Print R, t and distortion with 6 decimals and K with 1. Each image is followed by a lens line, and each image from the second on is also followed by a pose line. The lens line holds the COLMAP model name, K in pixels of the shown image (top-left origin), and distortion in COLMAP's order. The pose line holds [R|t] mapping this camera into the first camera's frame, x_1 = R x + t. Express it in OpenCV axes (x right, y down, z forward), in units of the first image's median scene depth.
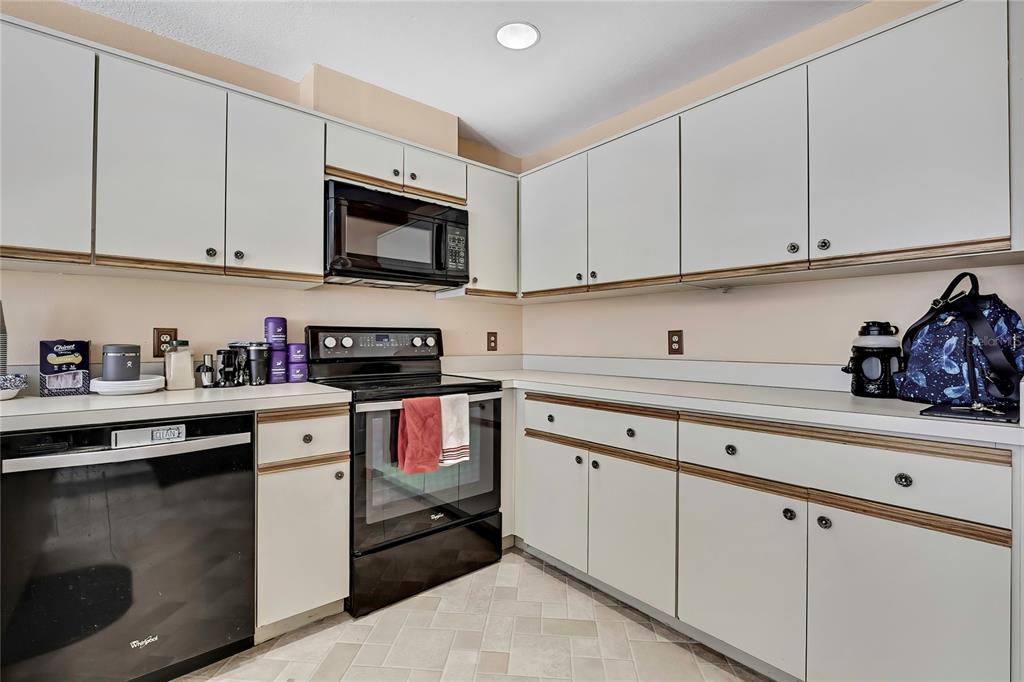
lens RADIAL K [[465.0, 0, 513.2], [0, 465.0, 337.6], [0, 0, 1]] dist [-0.008933, 0.002022]
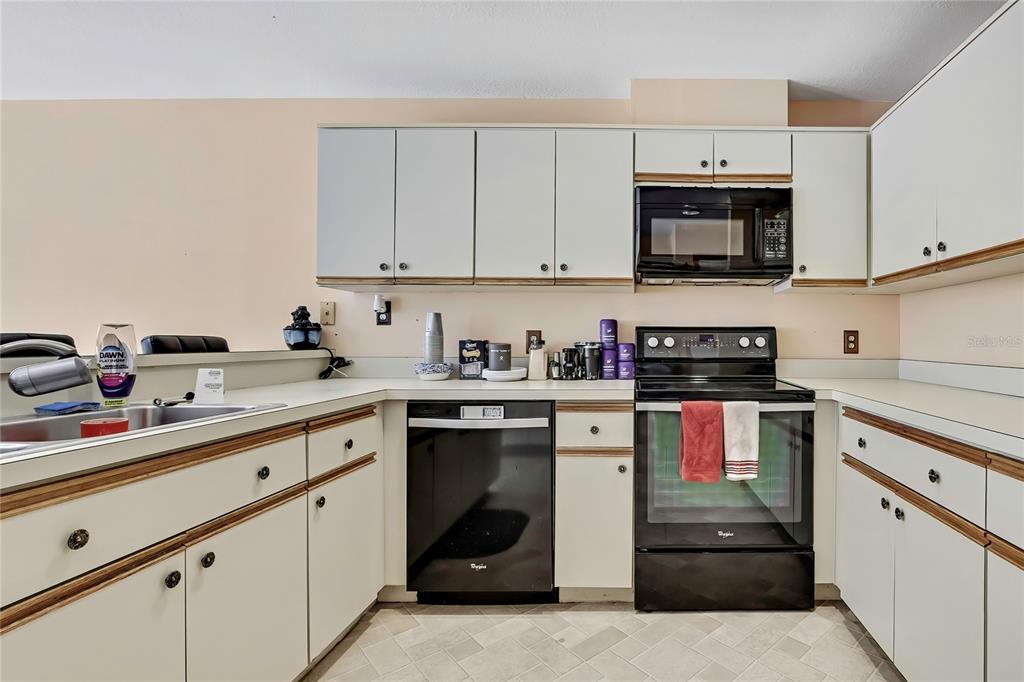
lens RADIAL K [[465.0, 0, 510.5], [0, 465.0, 338.5], [0, 0, 1]] dist [-0.008933, 0.002022]
pose [[0.753664, -0.001106, -0.657259, 0.073289], [0.002428, 0.999996, 0.001101, -0.000070], [0.657255, -0.002425, 0.753664, 0.025513]]
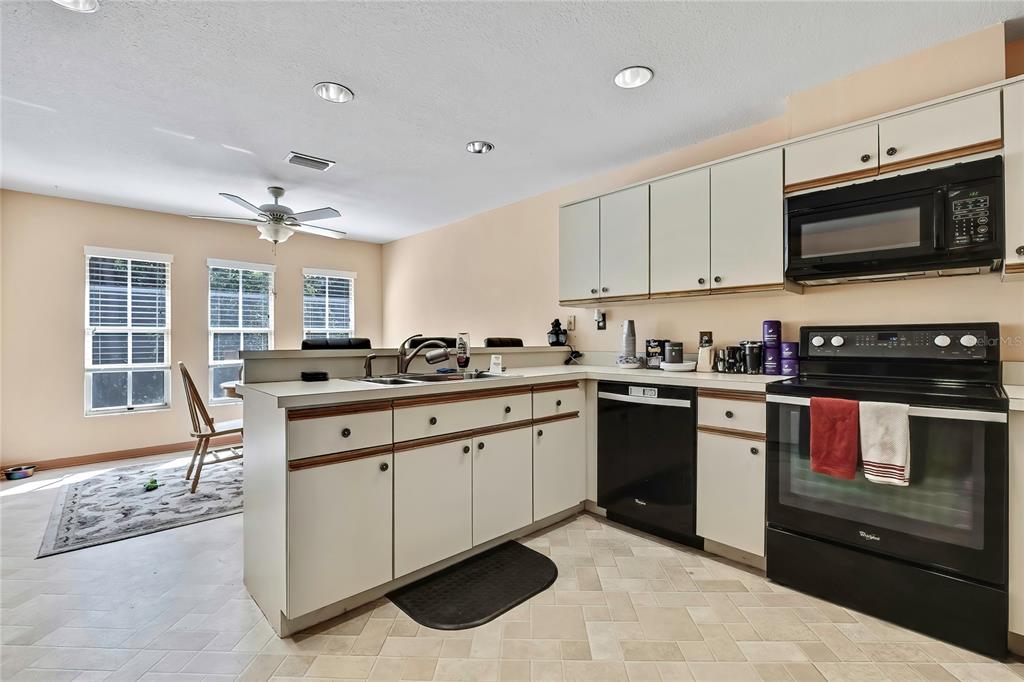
lens RADIAL K [[465.0, 0, 518.9], [0, 465.0, 336.7], [0, 0, 1]] dist [-0.008933, 0.002022]
pose [[0.041459, -0.005507, -0.999125, 0.770023], [0.009297, 0.999944, -0.005125, -0.001584], [0.999097, -0.009076, 0.041508, 0.325207]]
